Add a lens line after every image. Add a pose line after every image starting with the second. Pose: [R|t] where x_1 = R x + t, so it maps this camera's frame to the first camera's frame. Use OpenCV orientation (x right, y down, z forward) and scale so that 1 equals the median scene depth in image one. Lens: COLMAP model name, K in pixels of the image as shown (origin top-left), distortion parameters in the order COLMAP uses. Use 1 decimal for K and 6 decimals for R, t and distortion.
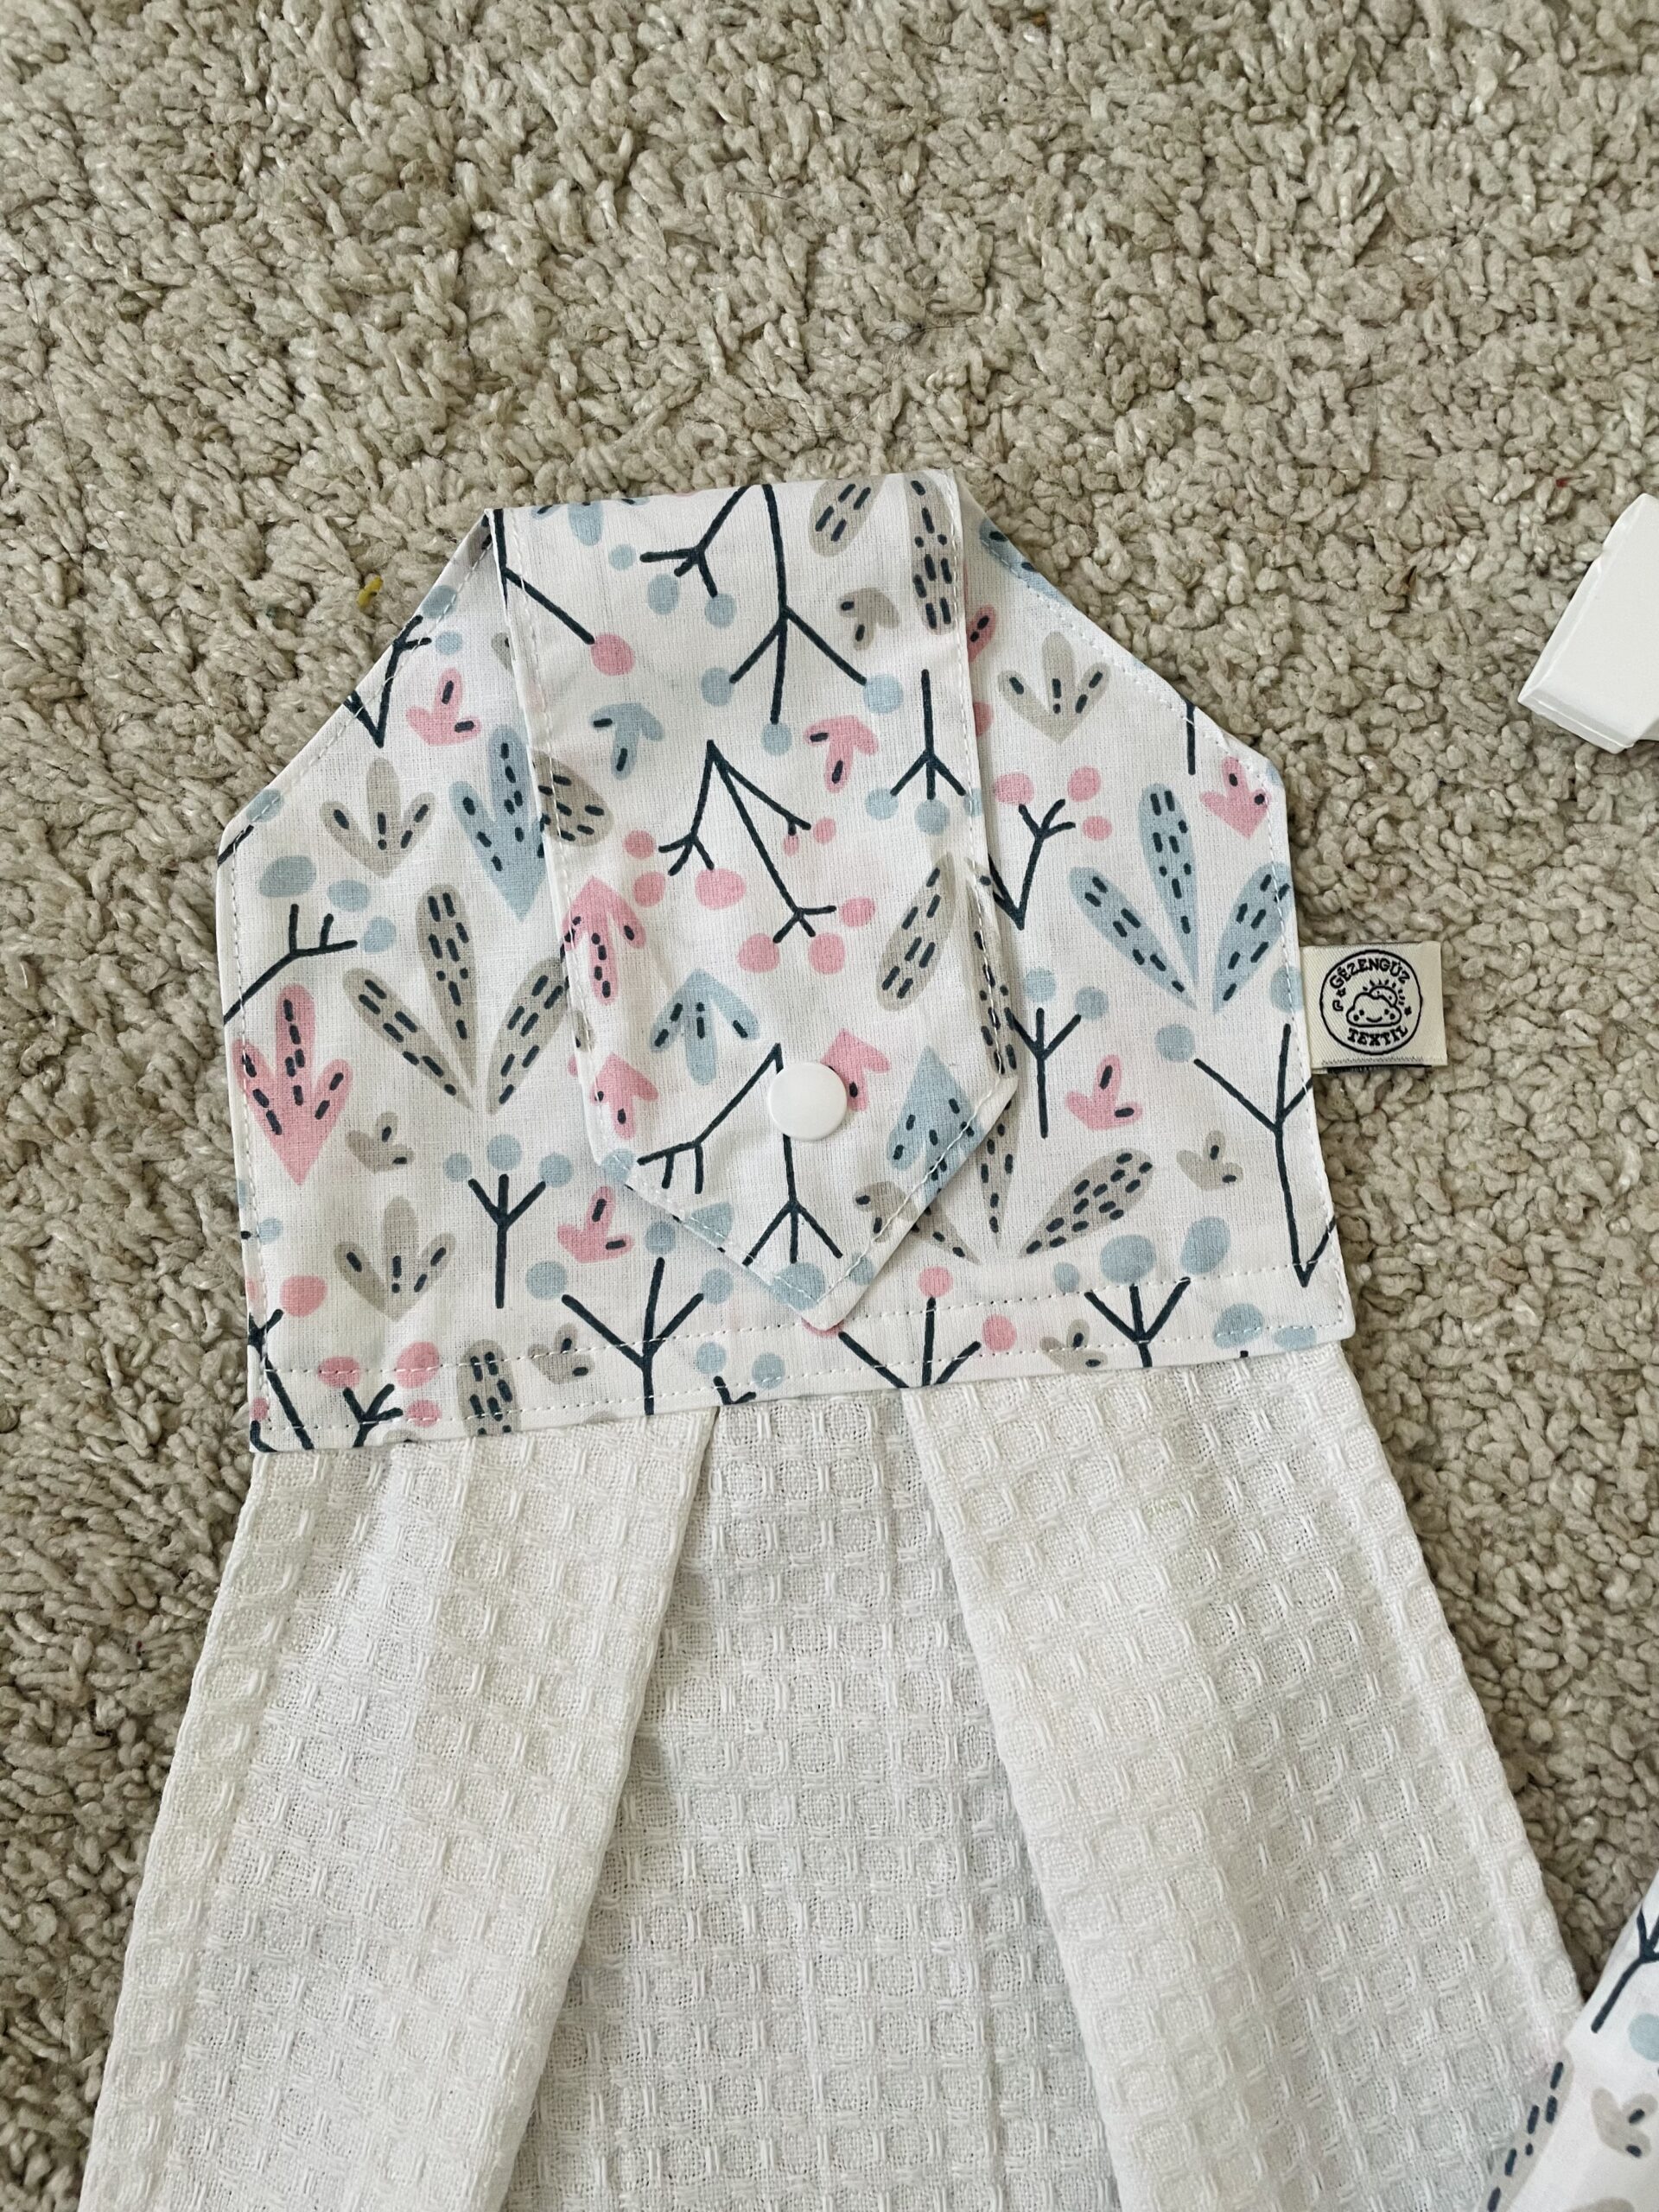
lens RADIAL K [[1661.5, 0, 856.1], [0, 1661.5, 1131.0], [0, 0, 1]] dist [0.048203, -0.078594]
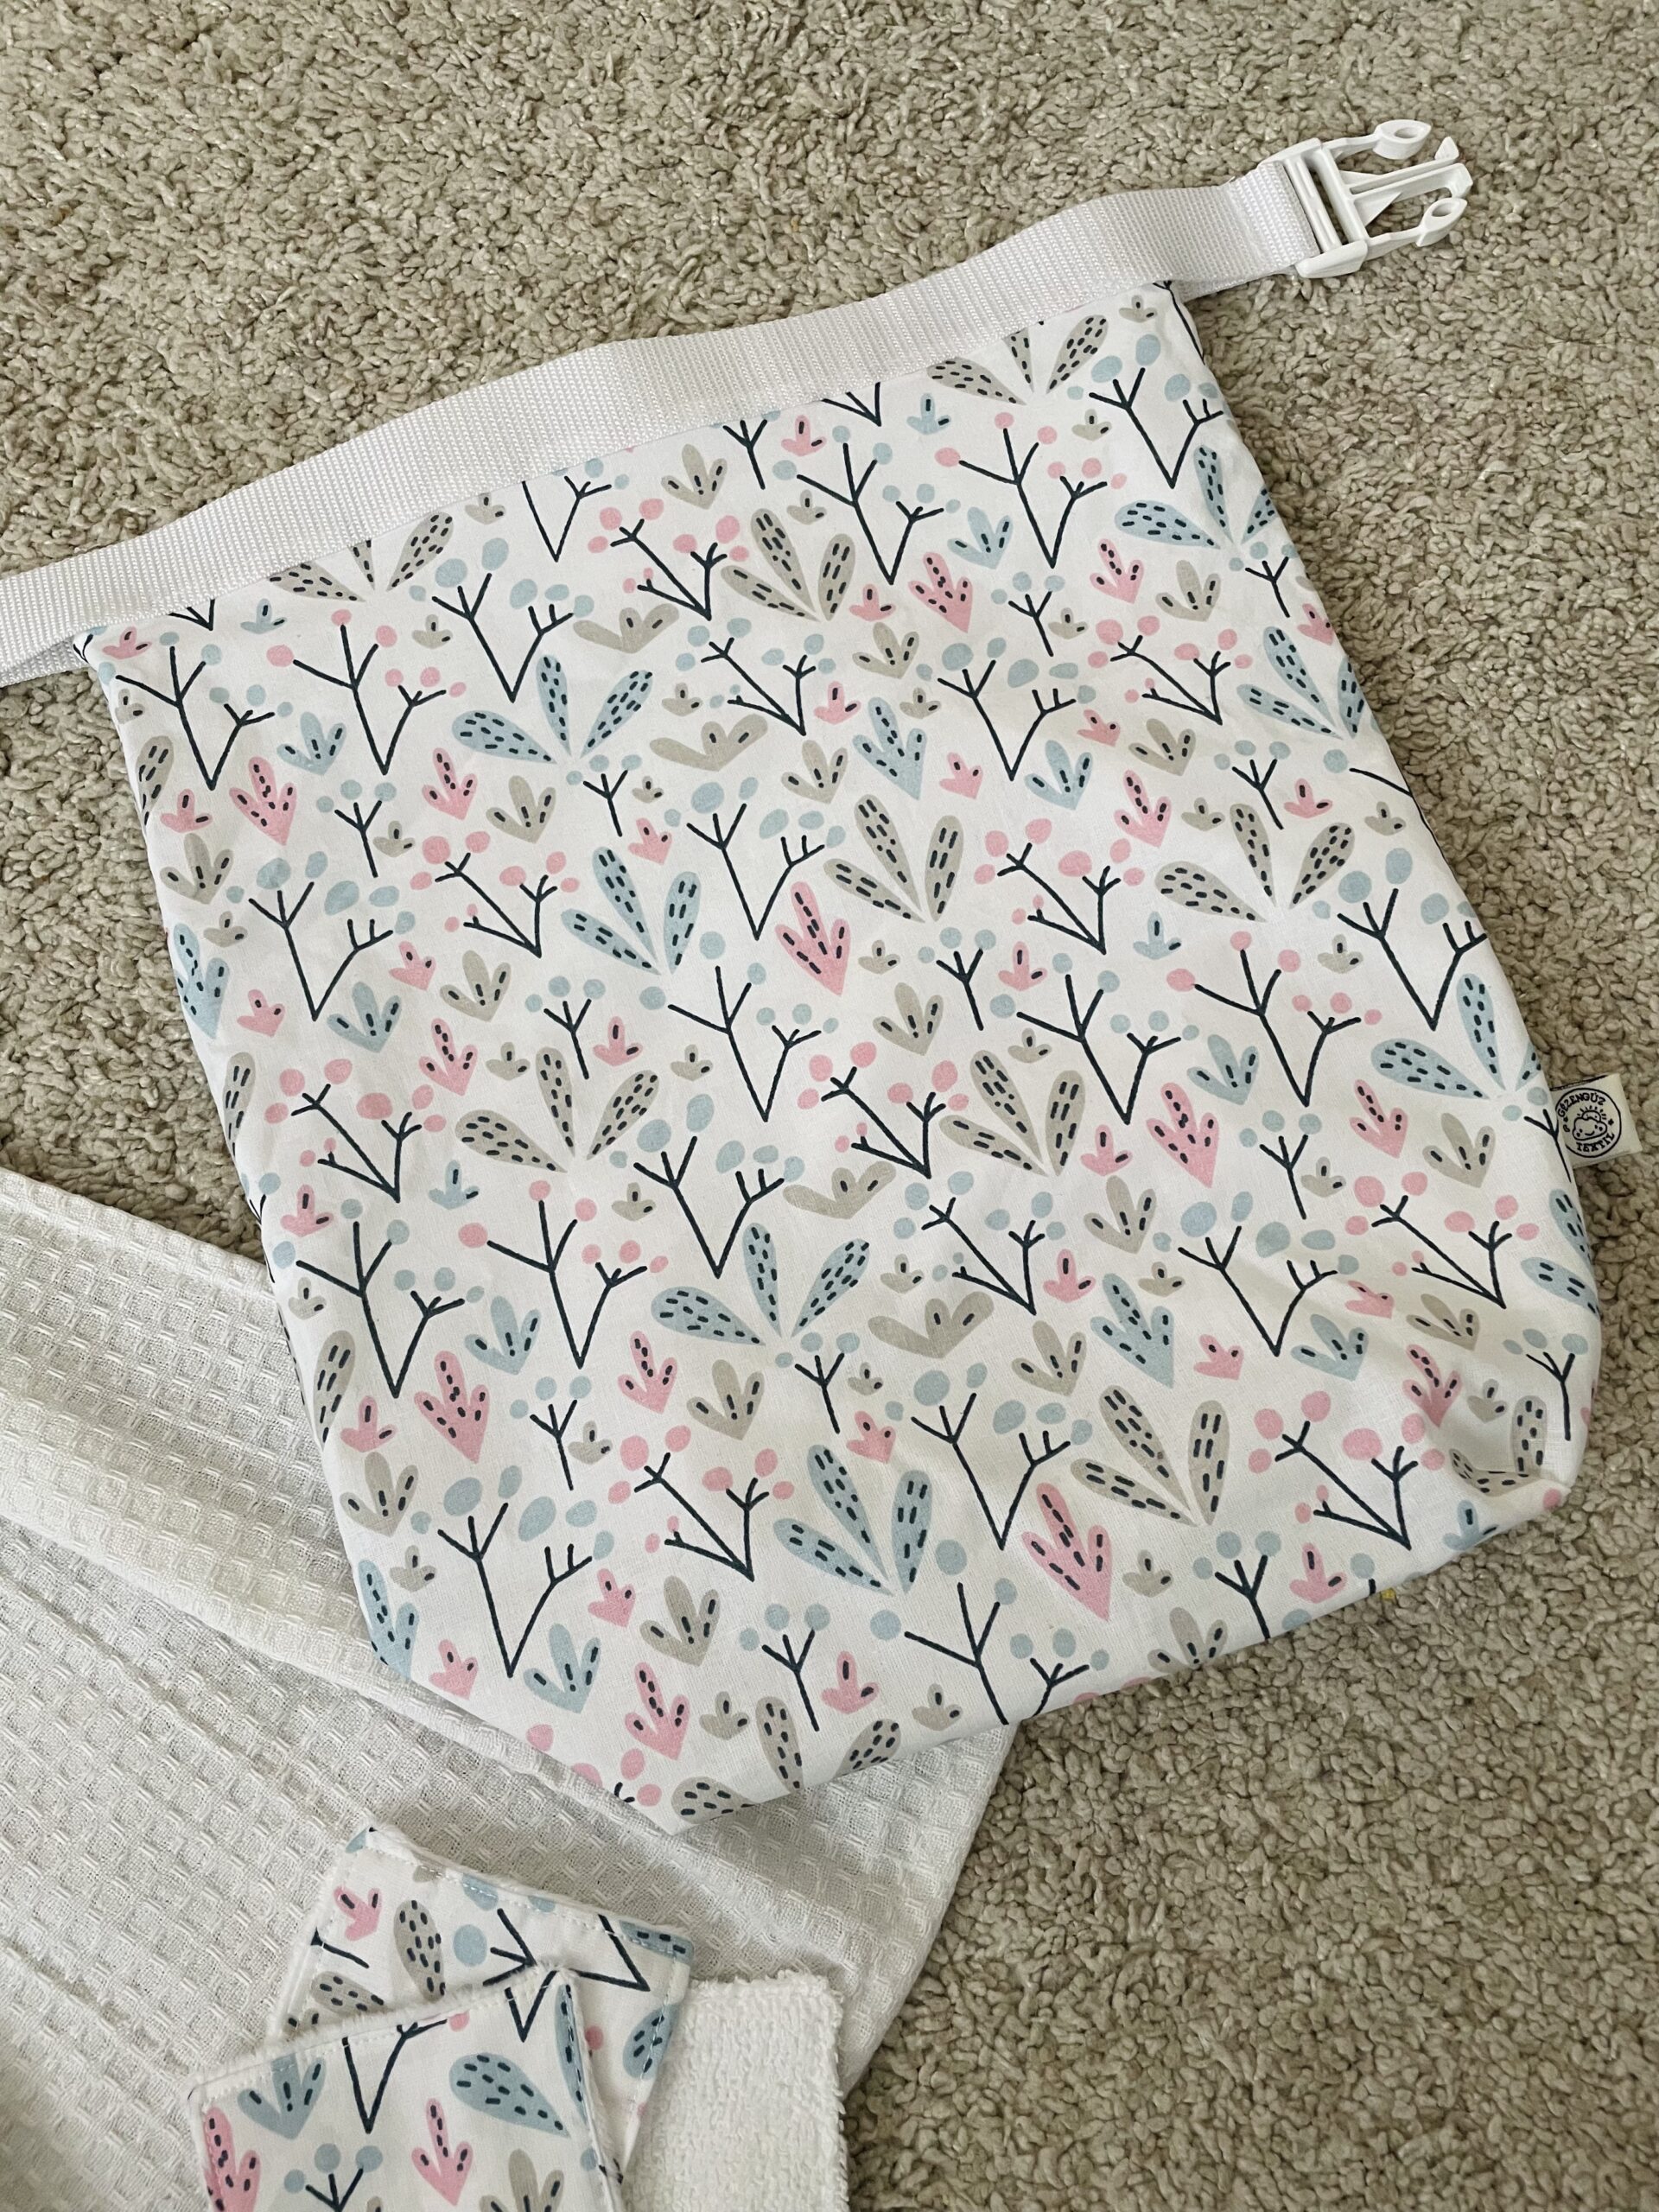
lens RADIAL K [[1661.5, 0, 839.4], [0, 1661.5, 1090.7], [0, 0, 1]] dist [0.048203, -0.078594]
pose [[0.638106, -0.746595, 0.188191, 0.554969], [0.767497, 0.636270, -0.078155, 0.858561], [-0.061390, 0.194307, 0.979018, -0.572055]]
